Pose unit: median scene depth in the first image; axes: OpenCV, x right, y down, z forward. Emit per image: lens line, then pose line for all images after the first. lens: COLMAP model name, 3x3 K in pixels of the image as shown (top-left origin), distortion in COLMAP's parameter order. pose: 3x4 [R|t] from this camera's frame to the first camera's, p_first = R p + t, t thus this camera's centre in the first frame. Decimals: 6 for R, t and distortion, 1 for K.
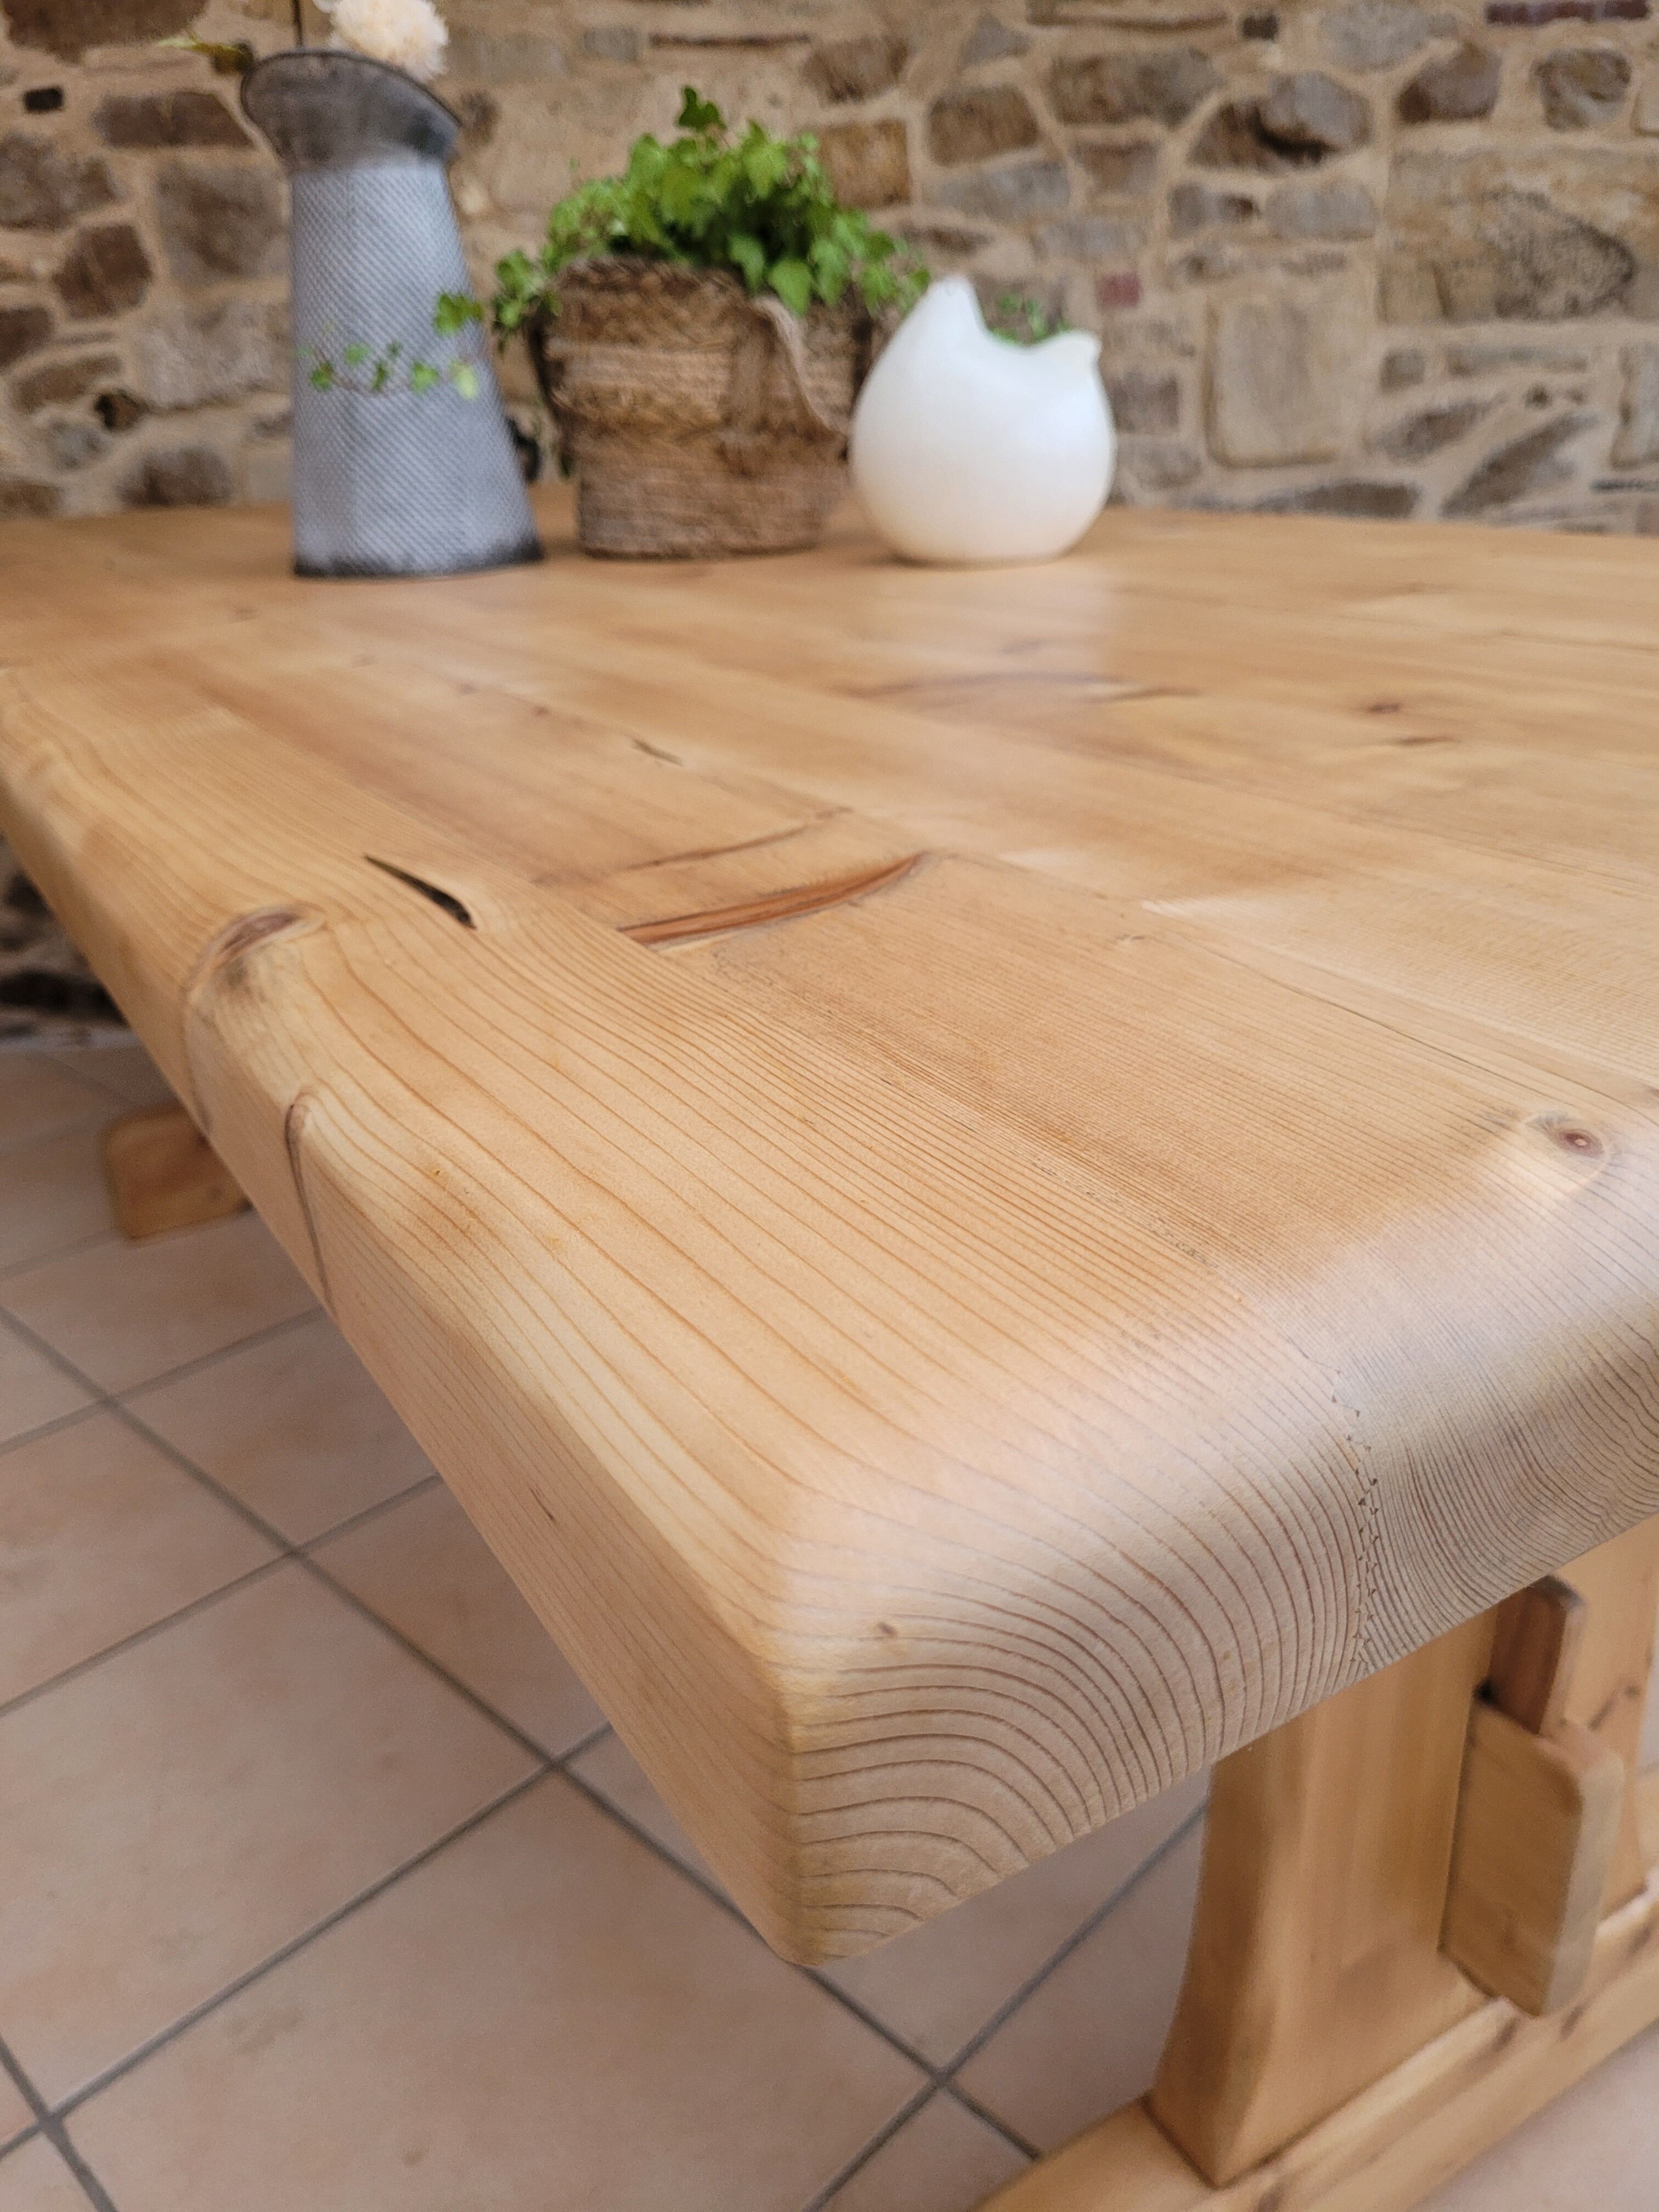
lens RADIAL K [[1729.5, 0, 851.1], [0, 1729.5, 1096.7], [0, 0, 1]] dist [0.019701, -0.031601]
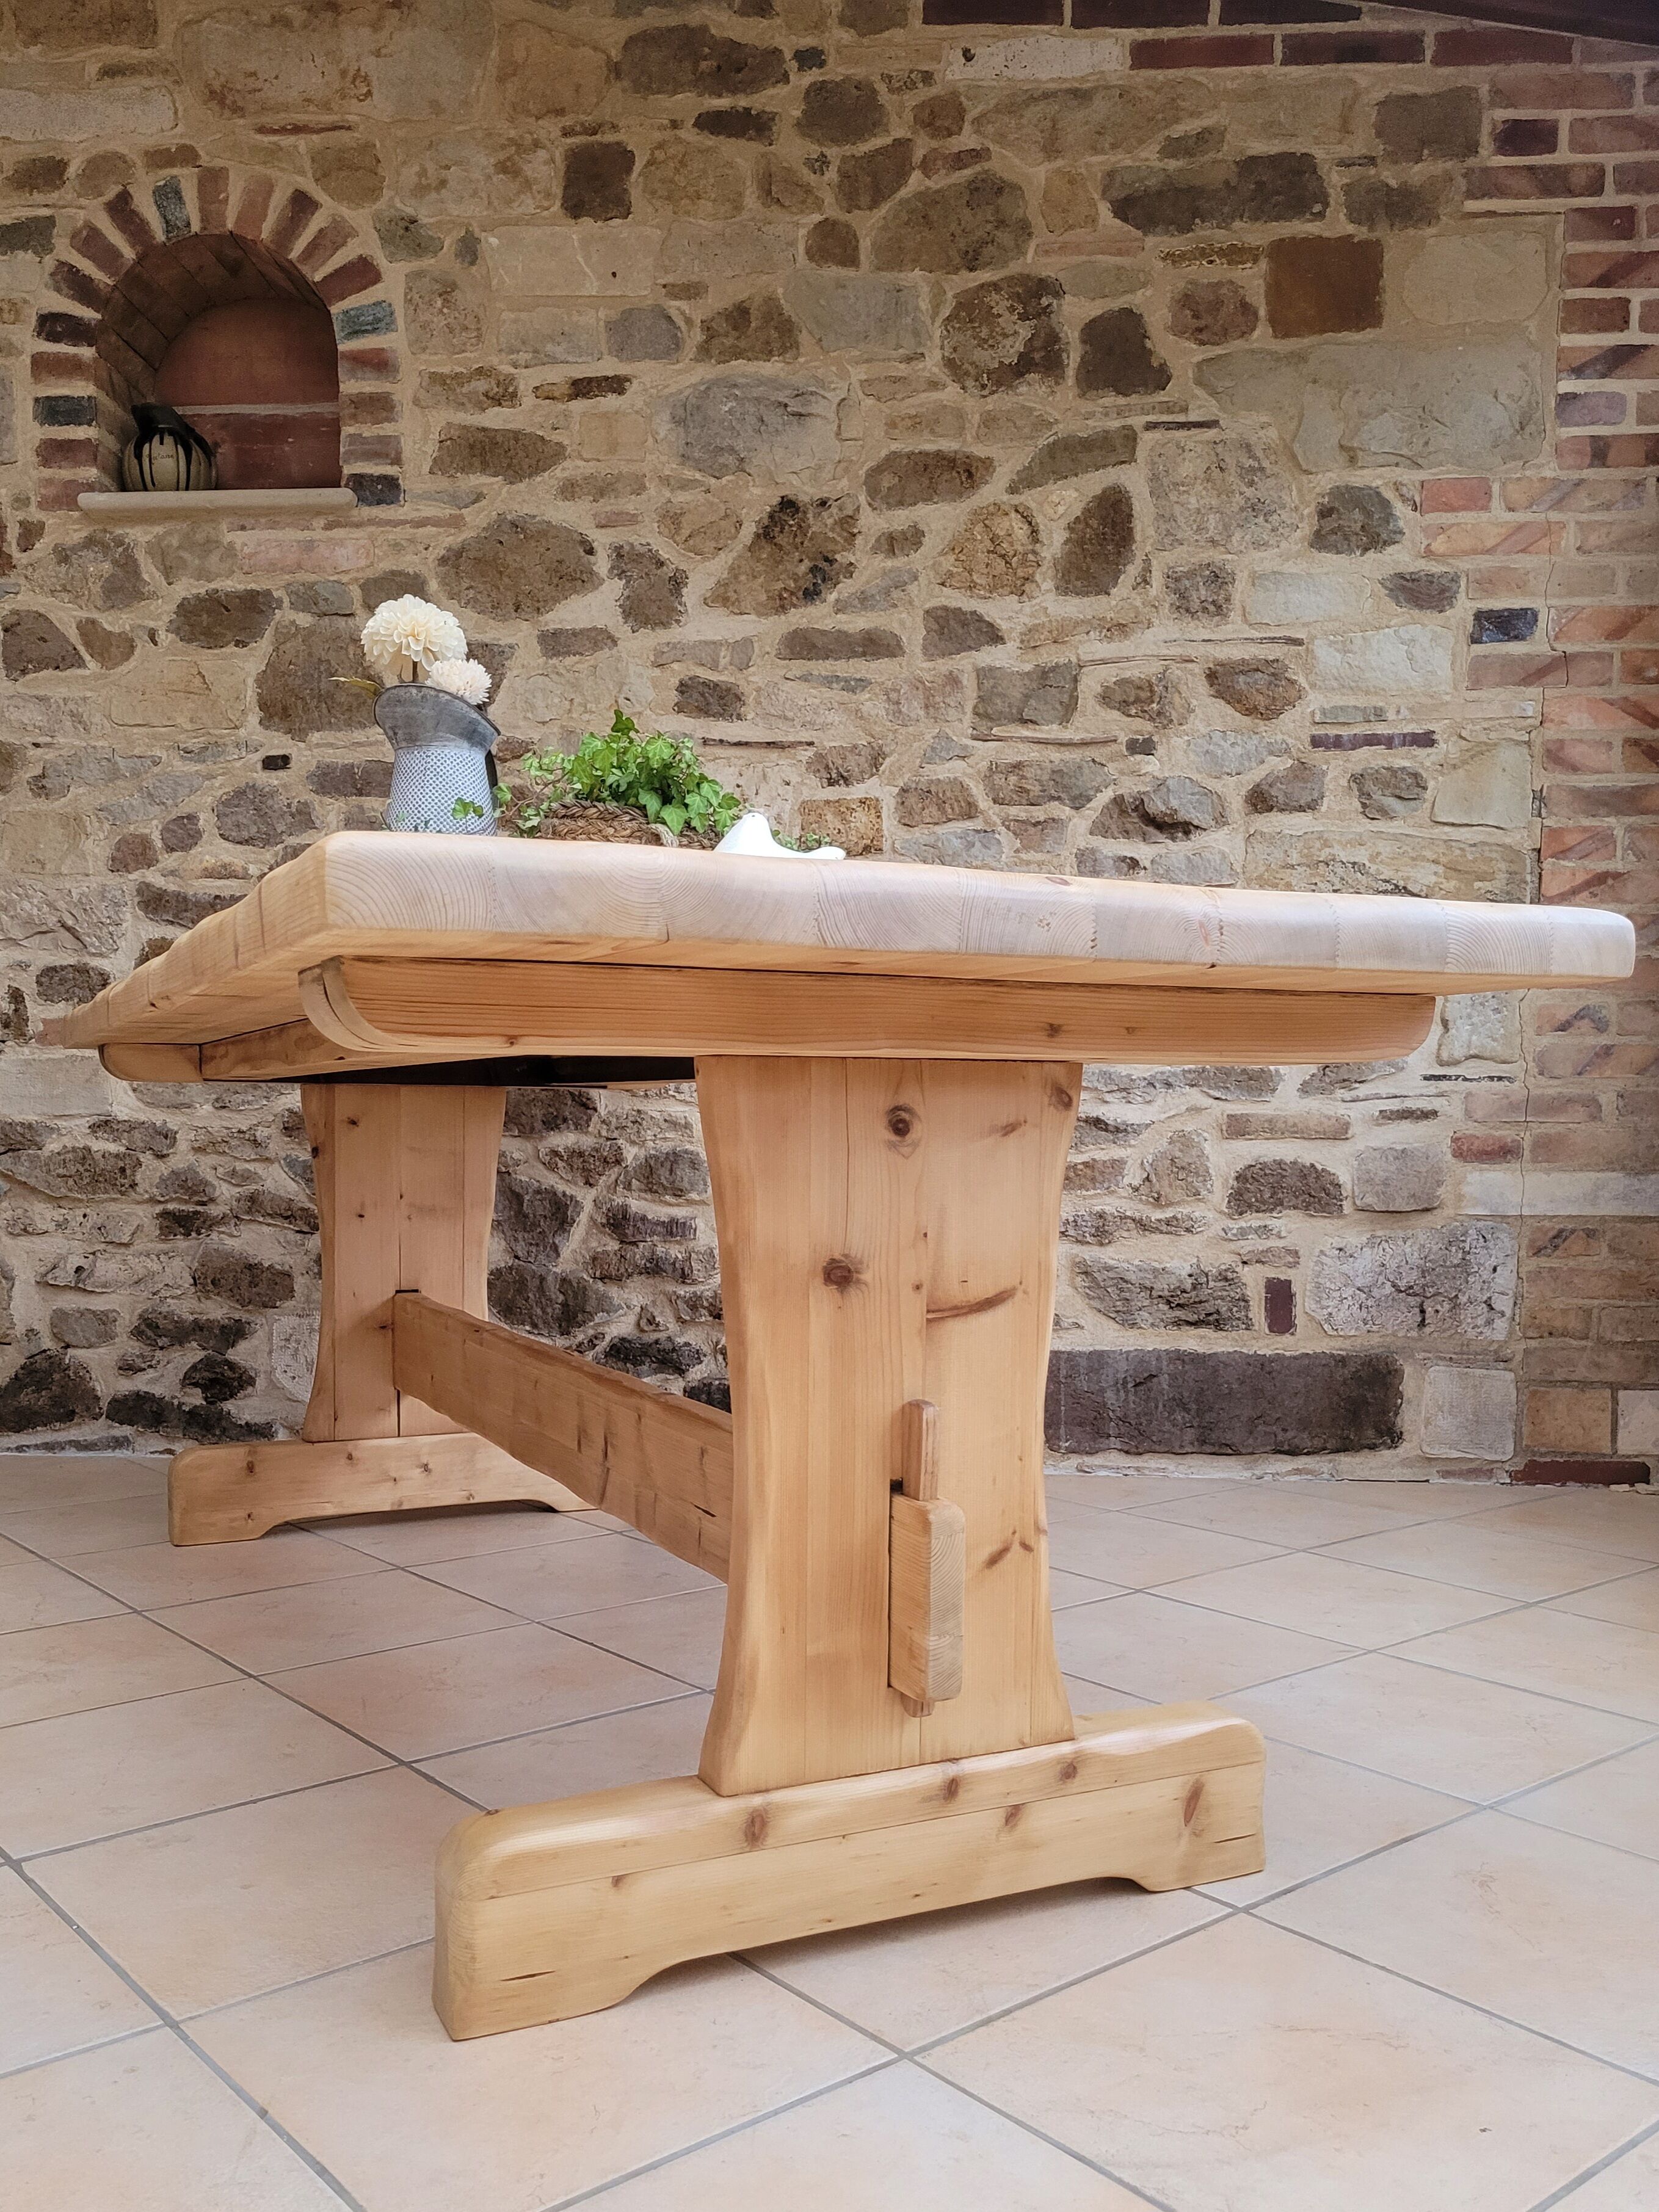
lens RADIAL K [[1858.3, 0, 829.7], [0, 1858.3, 1232.6], [0, 0, 1]] dist [0.054083, -0.047541]
pose [[0.993243, 0.055999, -0.101644, 0.158786], [-0.086119, 0.942771, -0.322128, 0.237975], [0.077788, 0.328705, 0.941224, -0.277125]]
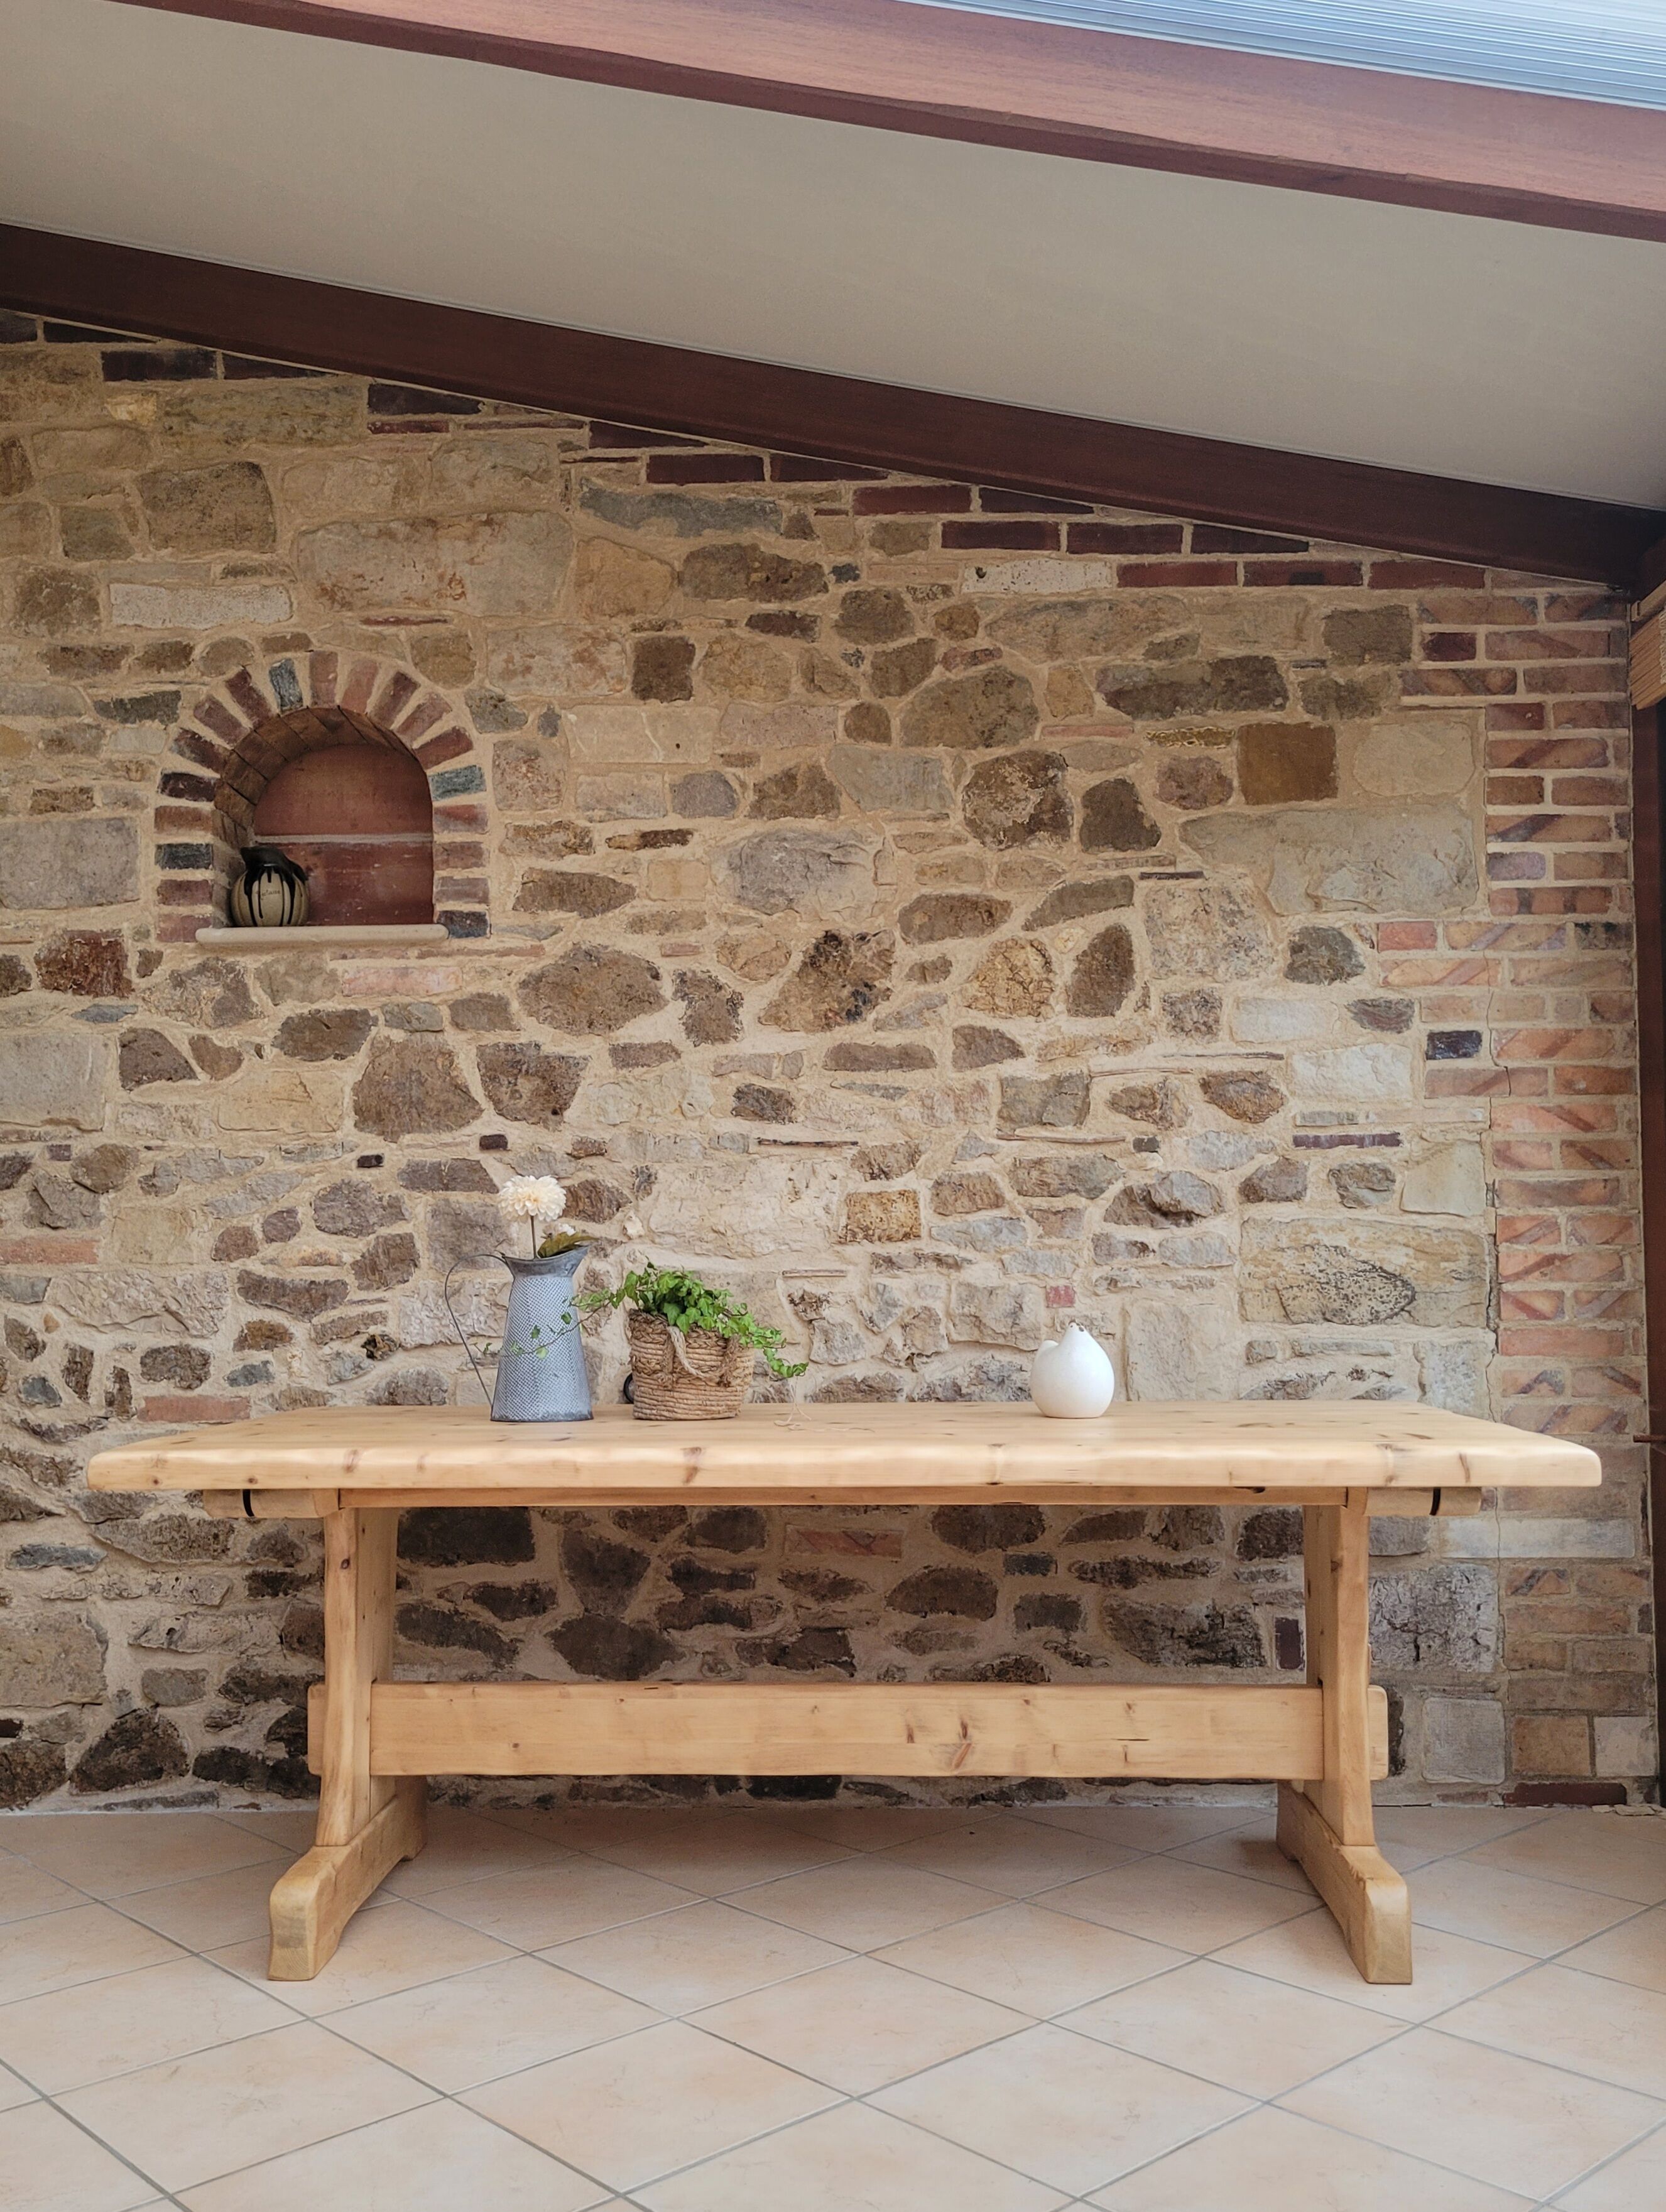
lens RADIAL K [[1920.9, 0, 842.9], [0, 1920.9, 1176.7], [0, 0, 1]] dist [0.038894, -0.001618]
pose [[0.998215, 0.032420, -0.050158, 0.049733], [-0.050857, 0.901728, -0.429301, 0.161791], [0.031311, 0.431086, 0.901768, -0.543265]]
